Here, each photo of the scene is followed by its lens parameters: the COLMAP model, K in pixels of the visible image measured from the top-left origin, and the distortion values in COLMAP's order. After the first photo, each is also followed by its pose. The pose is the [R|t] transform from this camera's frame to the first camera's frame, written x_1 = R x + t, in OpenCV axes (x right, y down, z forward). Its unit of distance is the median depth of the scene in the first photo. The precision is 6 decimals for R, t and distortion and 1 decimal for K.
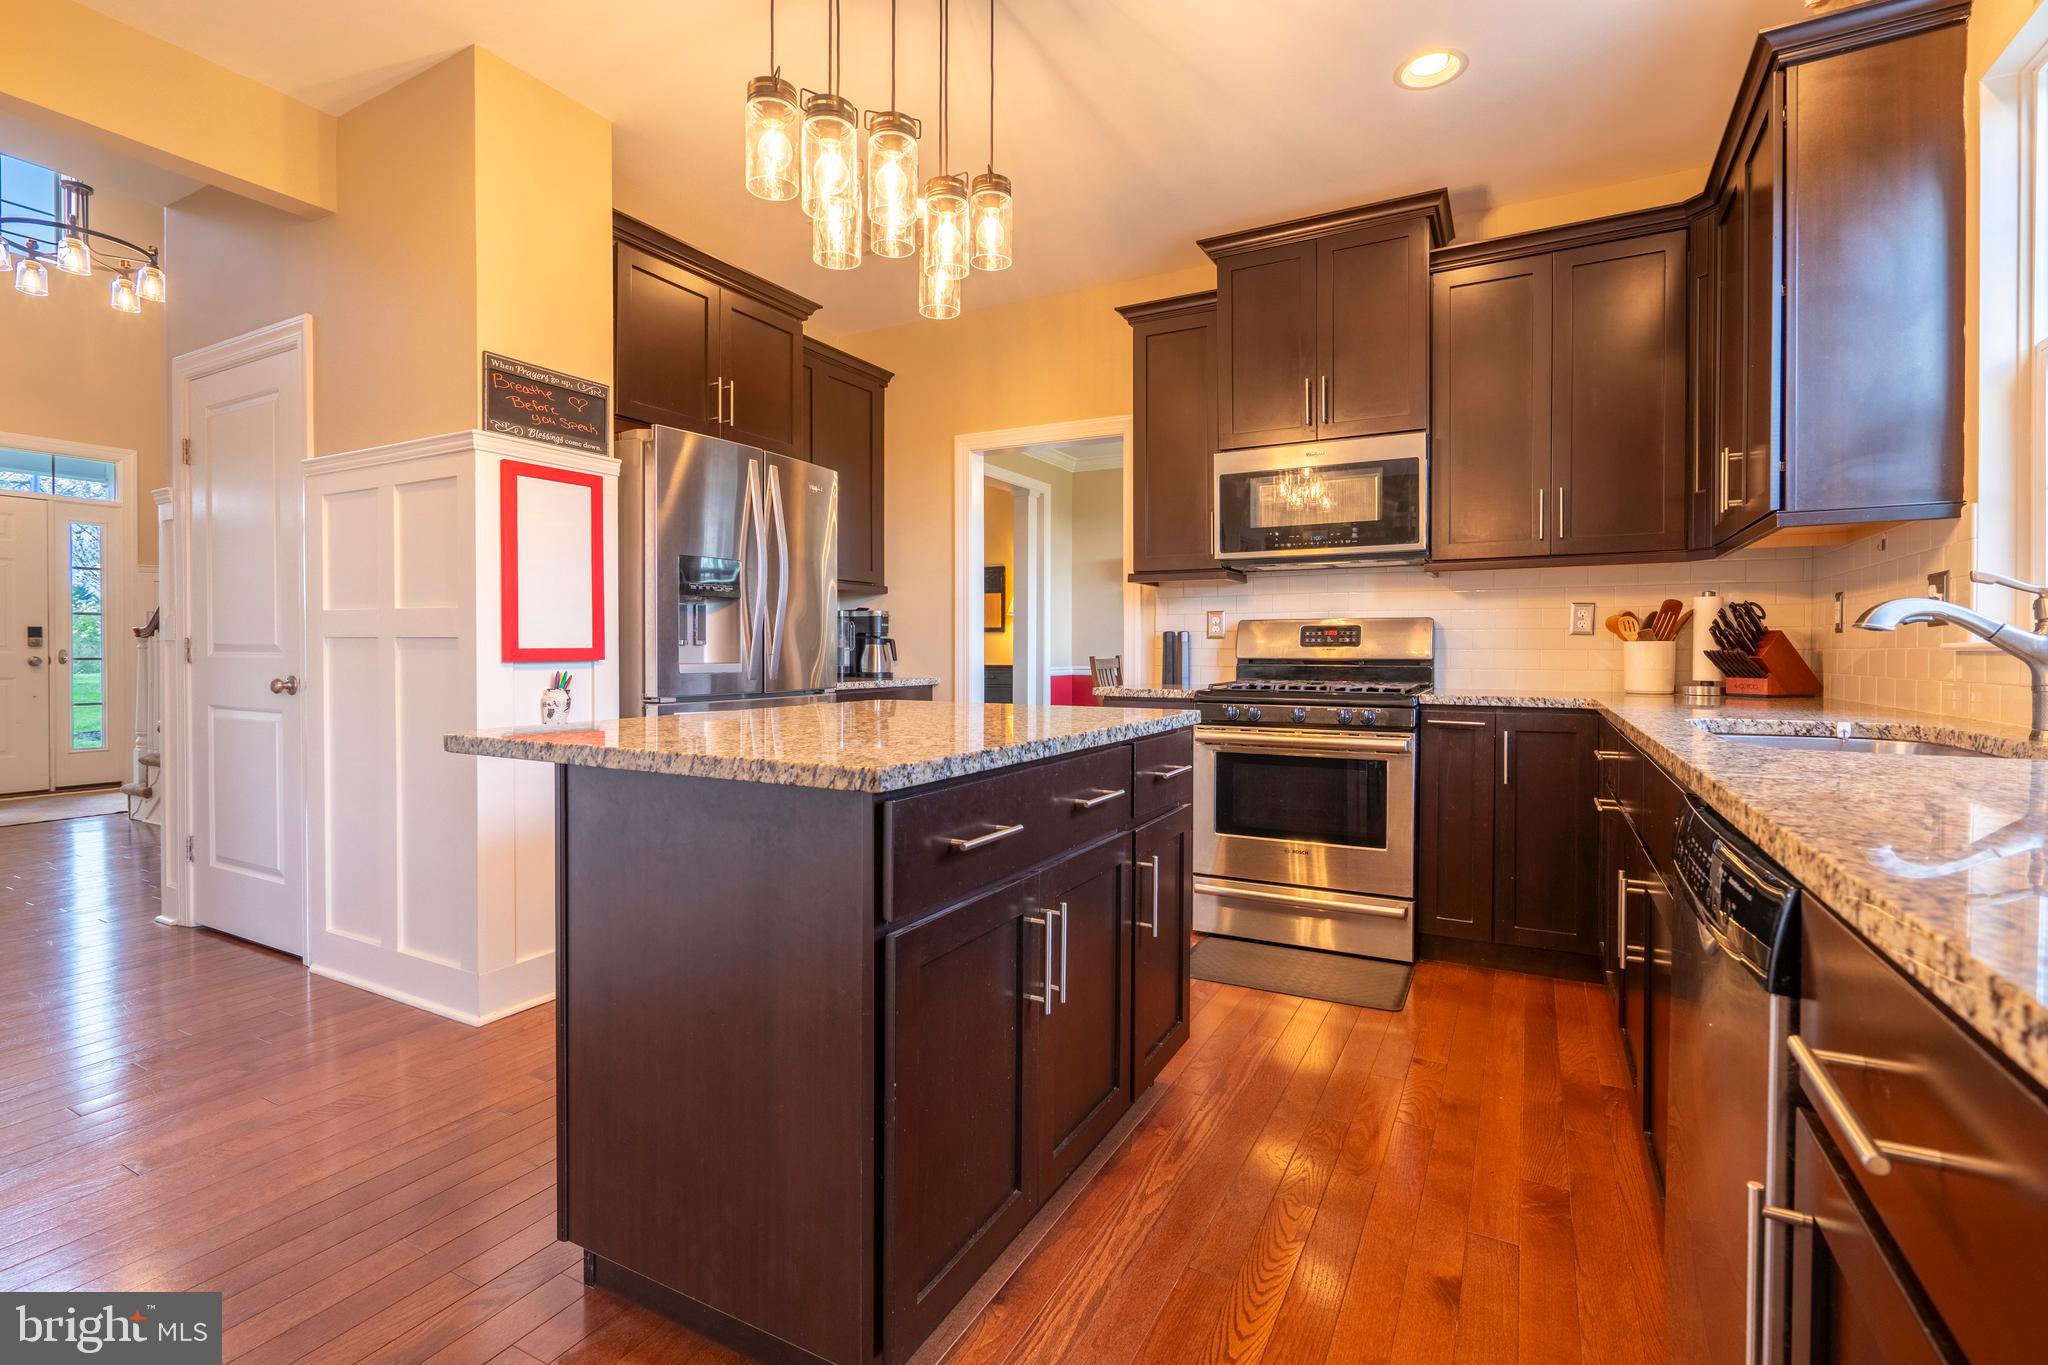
lens RADIAL K [[929.5, 0, 1027.6], [0, 929.5, 649.7], [0, 0, 1]] dist [-0.004846, 0.001041]
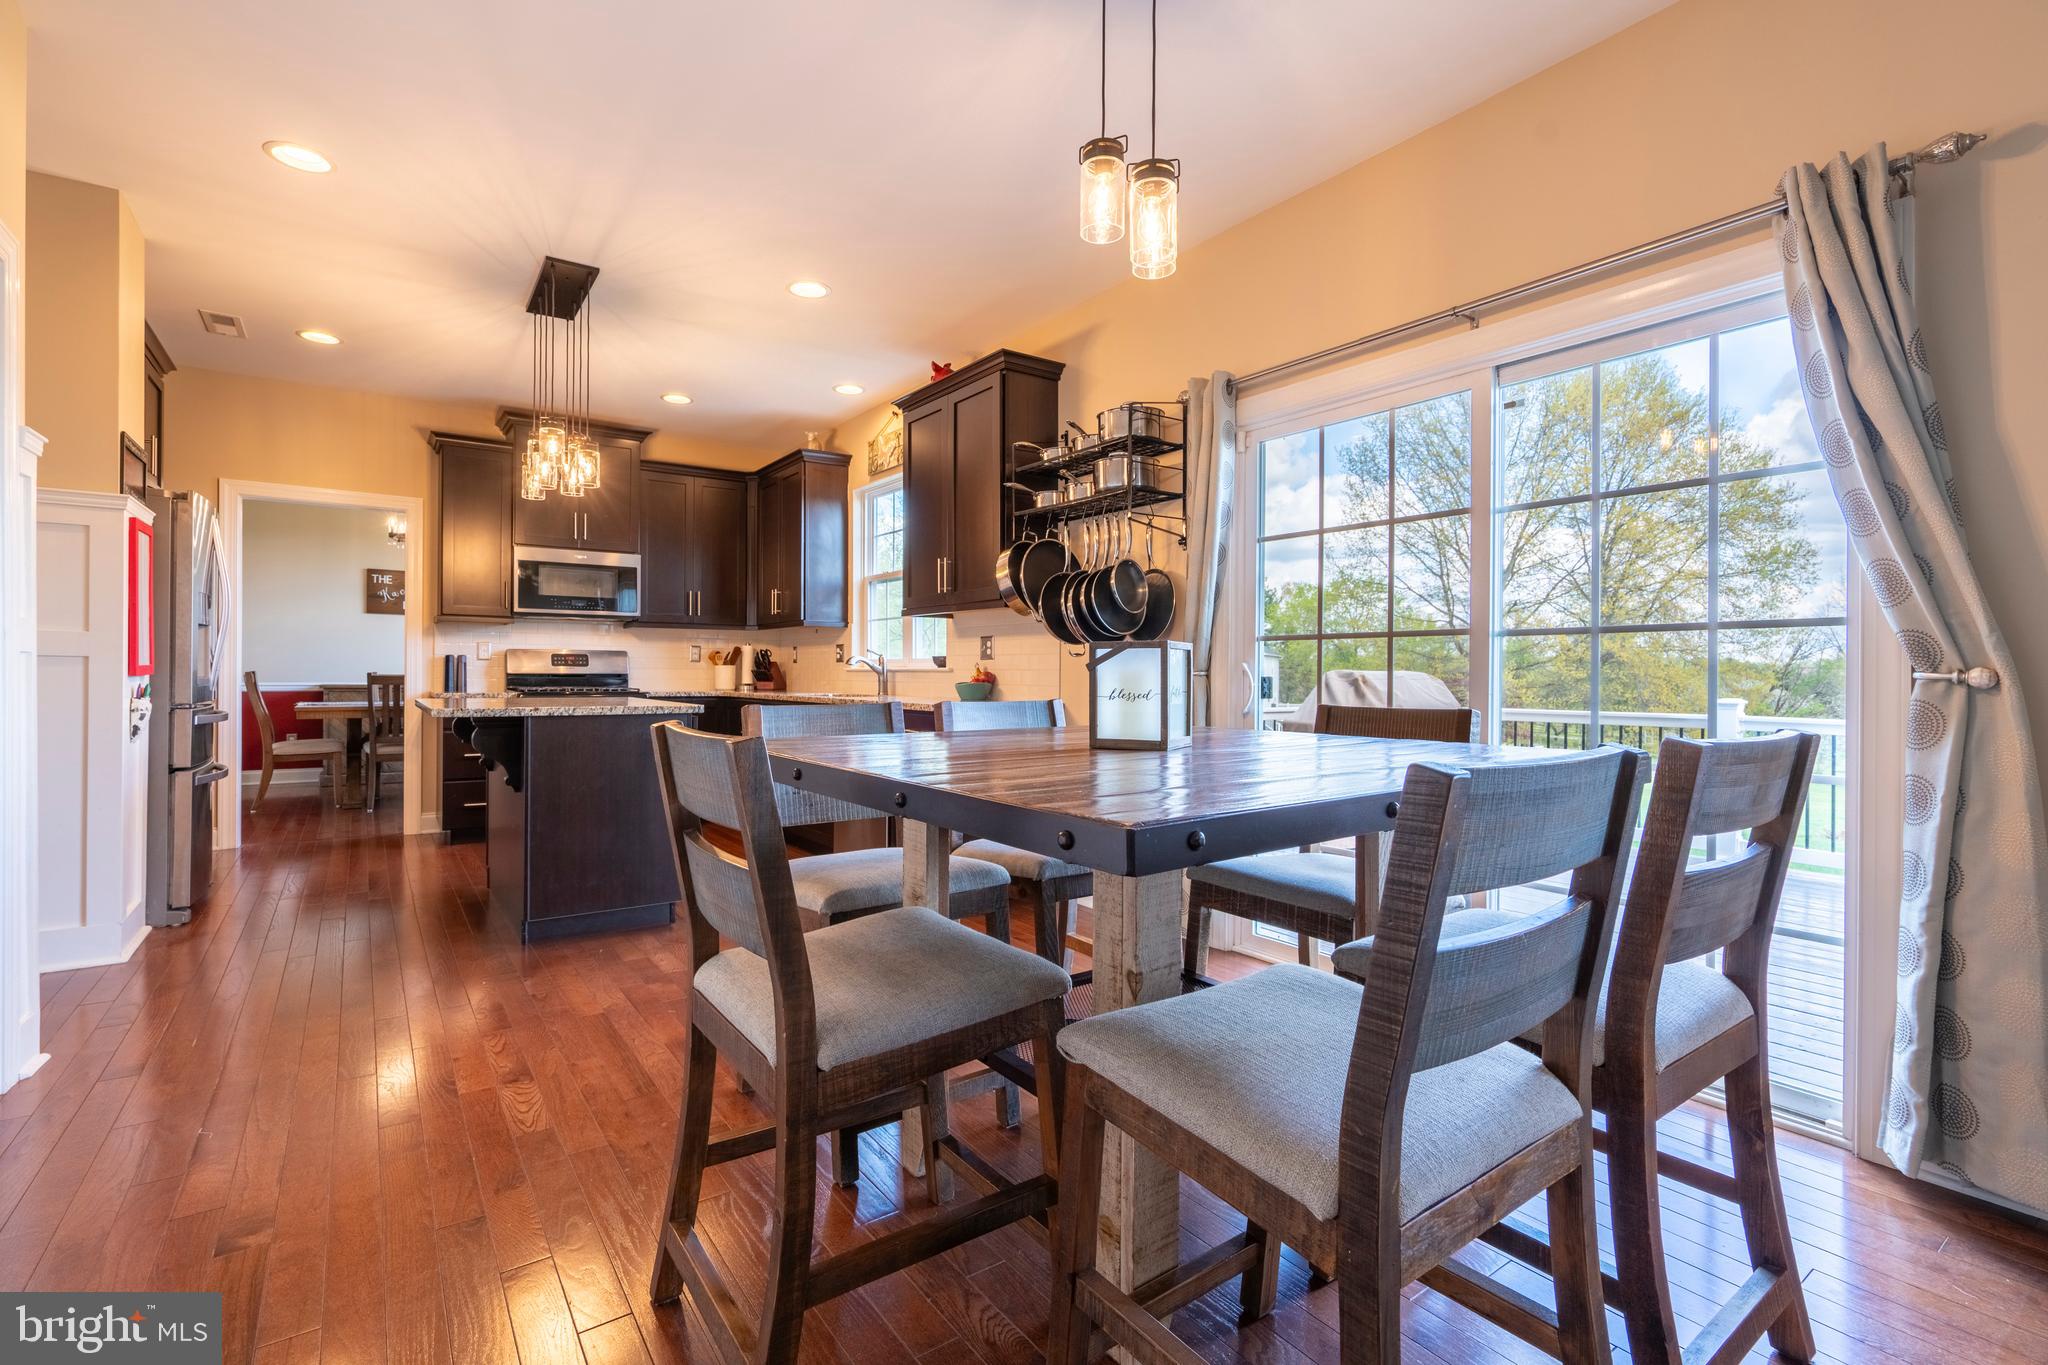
lens RADIAL K [[929.5, 0, 1013.3], [0, 929.5, 666.5], [0, 0, 1]] dist [-0.004846, 0.001041]
pose [[0.452266, 0.006119, 0.891862, -0.995105], [-0.007514, 0.999967, -0.003051, -0.004829], [-0.891851, -0.005321, 0.452297, -0.593675]]
